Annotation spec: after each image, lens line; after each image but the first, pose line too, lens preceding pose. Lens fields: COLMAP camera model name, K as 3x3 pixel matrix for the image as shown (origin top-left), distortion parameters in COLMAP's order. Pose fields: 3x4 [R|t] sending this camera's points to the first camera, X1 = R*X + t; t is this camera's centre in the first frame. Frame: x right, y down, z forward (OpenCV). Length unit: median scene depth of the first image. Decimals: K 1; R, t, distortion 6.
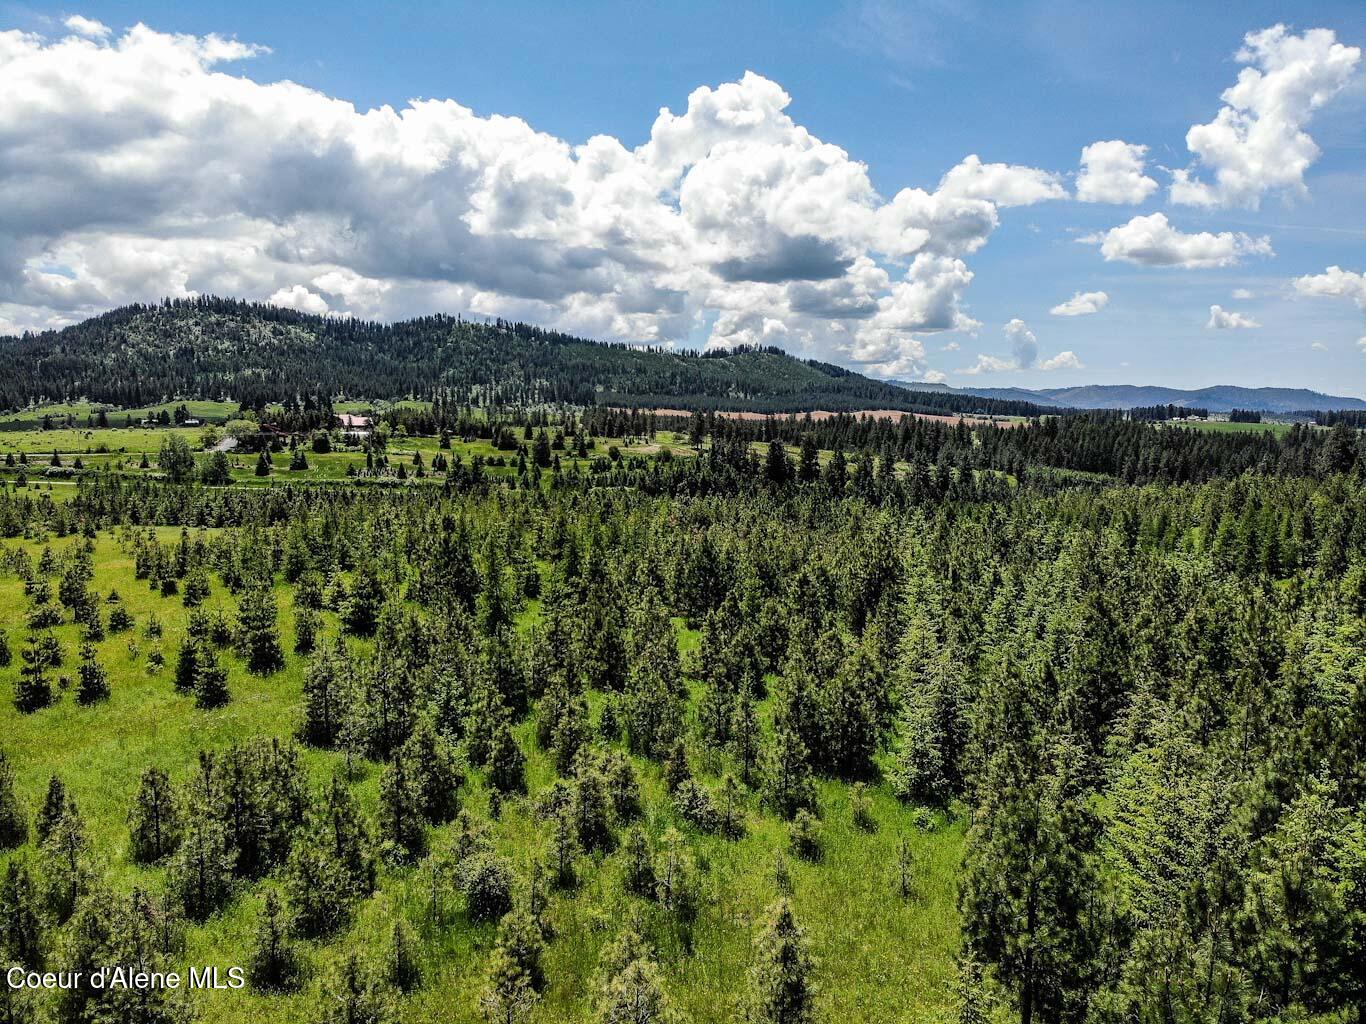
lens RADIAL K [[1011.9, 0, 674.4], [0, 1011.9, 516.1], [0, 0, 1]] dist [0.179697, -0.344528]
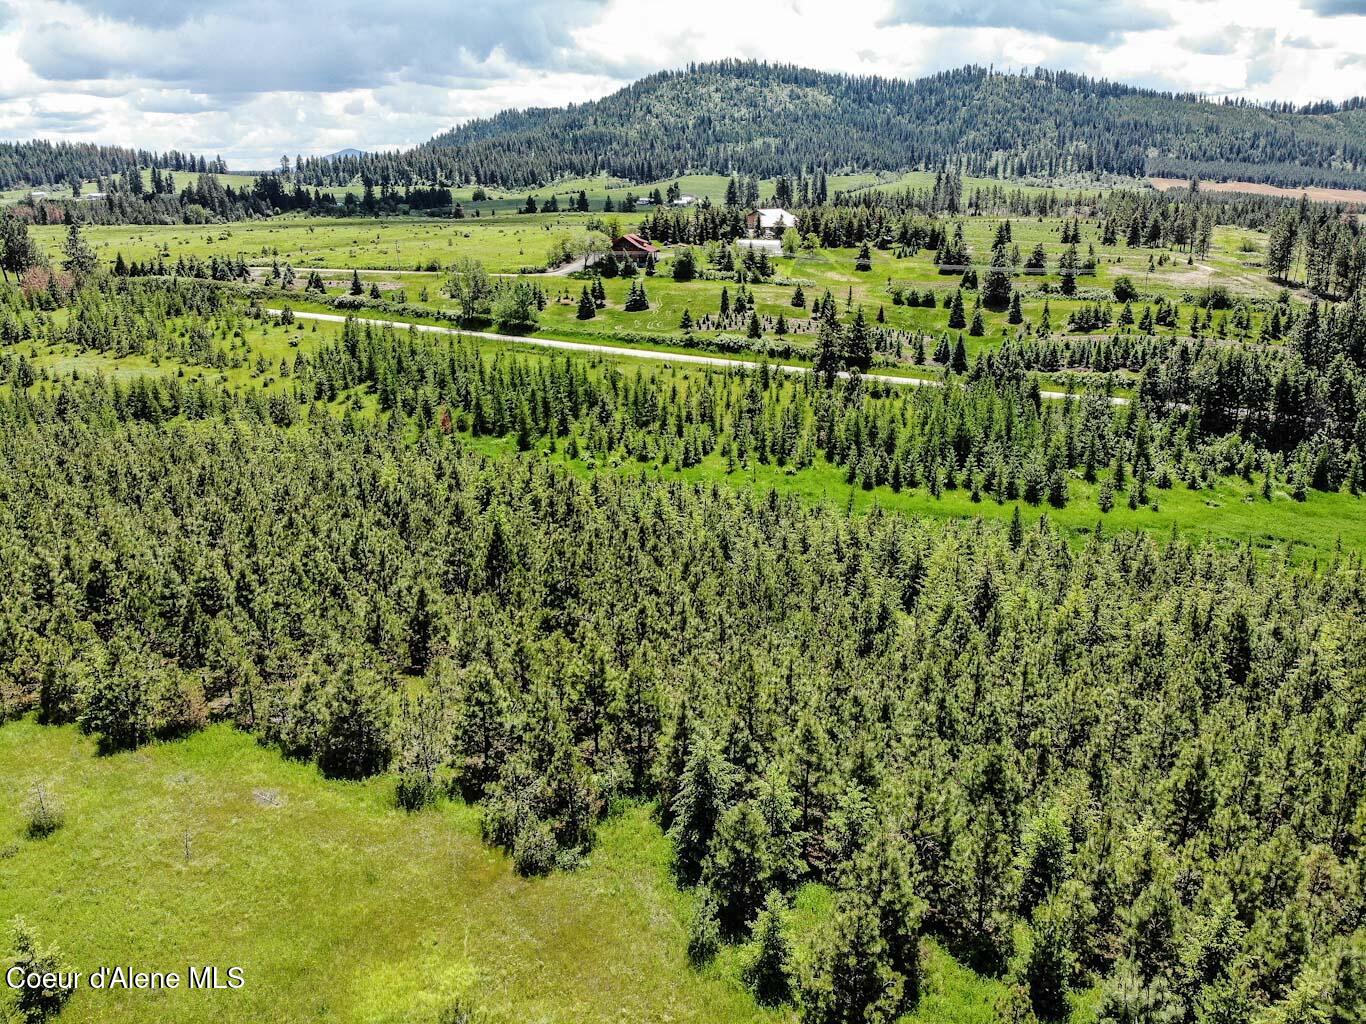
lens RADIAL K [[995.6, 0, 714.7], [0, 995.6, 507.9], [0, 0, 1]] dist [0.101053, -0.214873]
pose [[0.890628, 0.141432, -0.432180, 0.000490], [-0.044437, 0.972923, 0.226817, -0.017656], [0.452557, -0.182805, 0.872797, 0.098823]]
